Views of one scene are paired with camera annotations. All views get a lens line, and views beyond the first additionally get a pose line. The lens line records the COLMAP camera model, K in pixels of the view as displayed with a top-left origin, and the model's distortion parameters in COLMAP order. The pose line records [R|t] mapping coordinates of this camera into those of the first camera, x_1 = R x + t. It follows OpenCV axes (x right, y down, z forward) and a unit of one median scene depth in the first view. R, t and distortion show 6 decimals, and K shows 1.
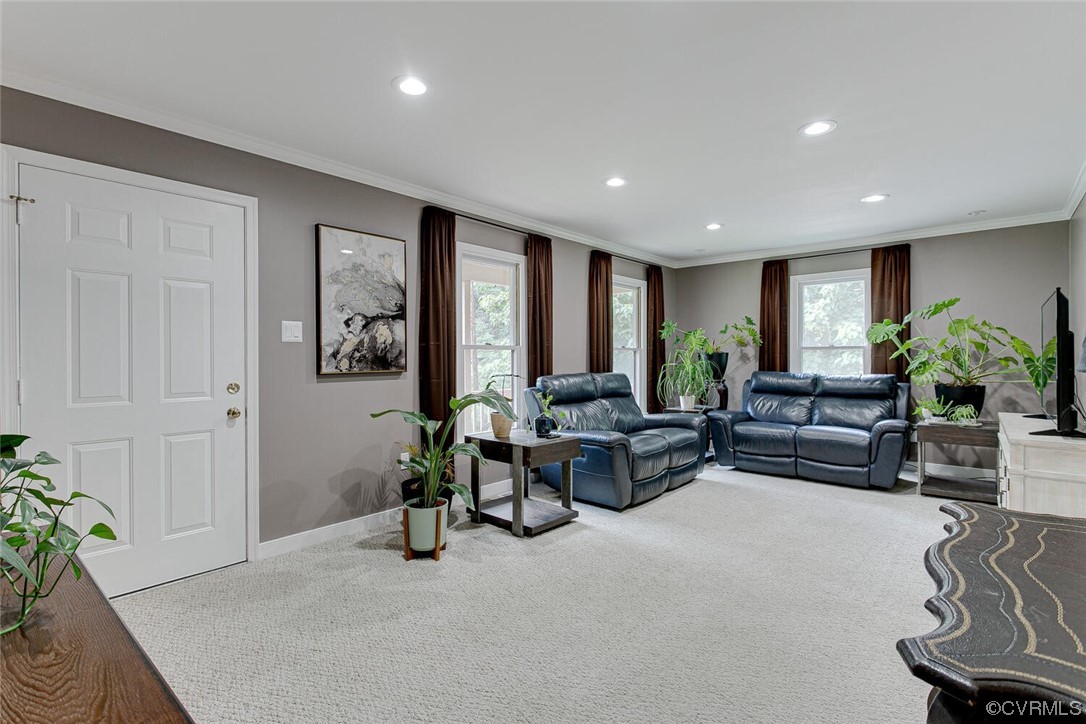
lens RADIAL K [[520.0, 0, 543.0], [0, 520.0, 362.0], [0, 0, 1]] dist [-0.000696, -0.000623]
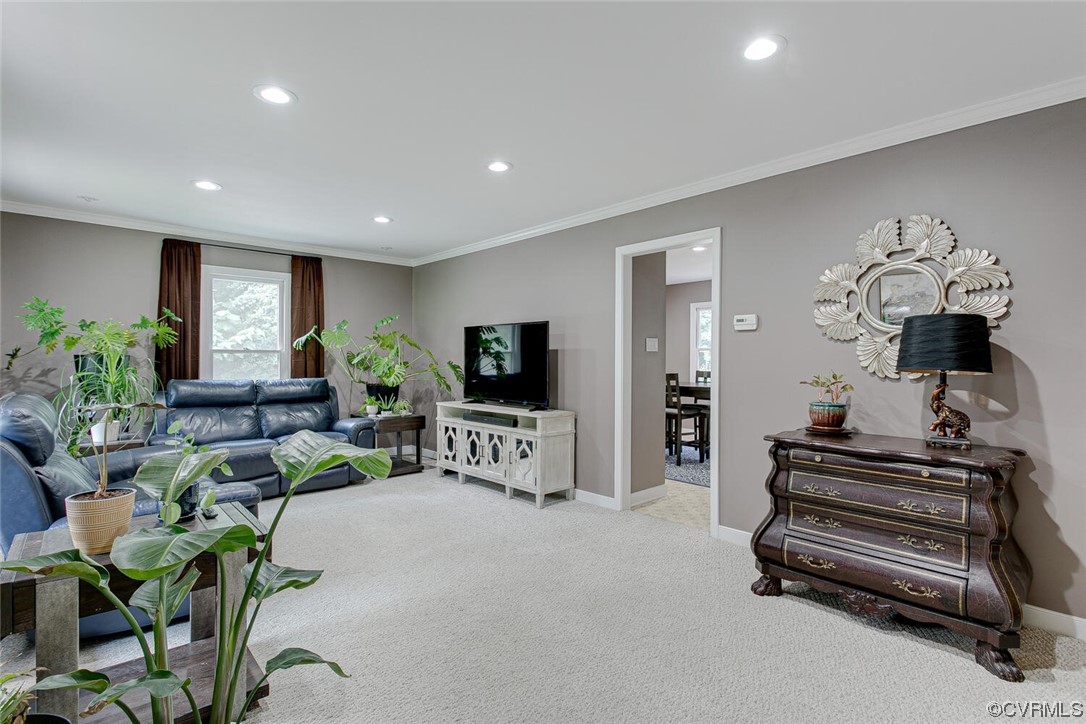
lens RADIAL K [[520.0, 0, 543.0], [0, 520.0, 362.0], [0, 0, 1]] dist [-0.000696, -0.000623]
pose [[0.098745, -0.008203, 0.995079, -0.332009], [0.001697, 0.999966, 0.008075, -0.015498], [-0.995111, 0.000892, 0.098755, 0.409603]]
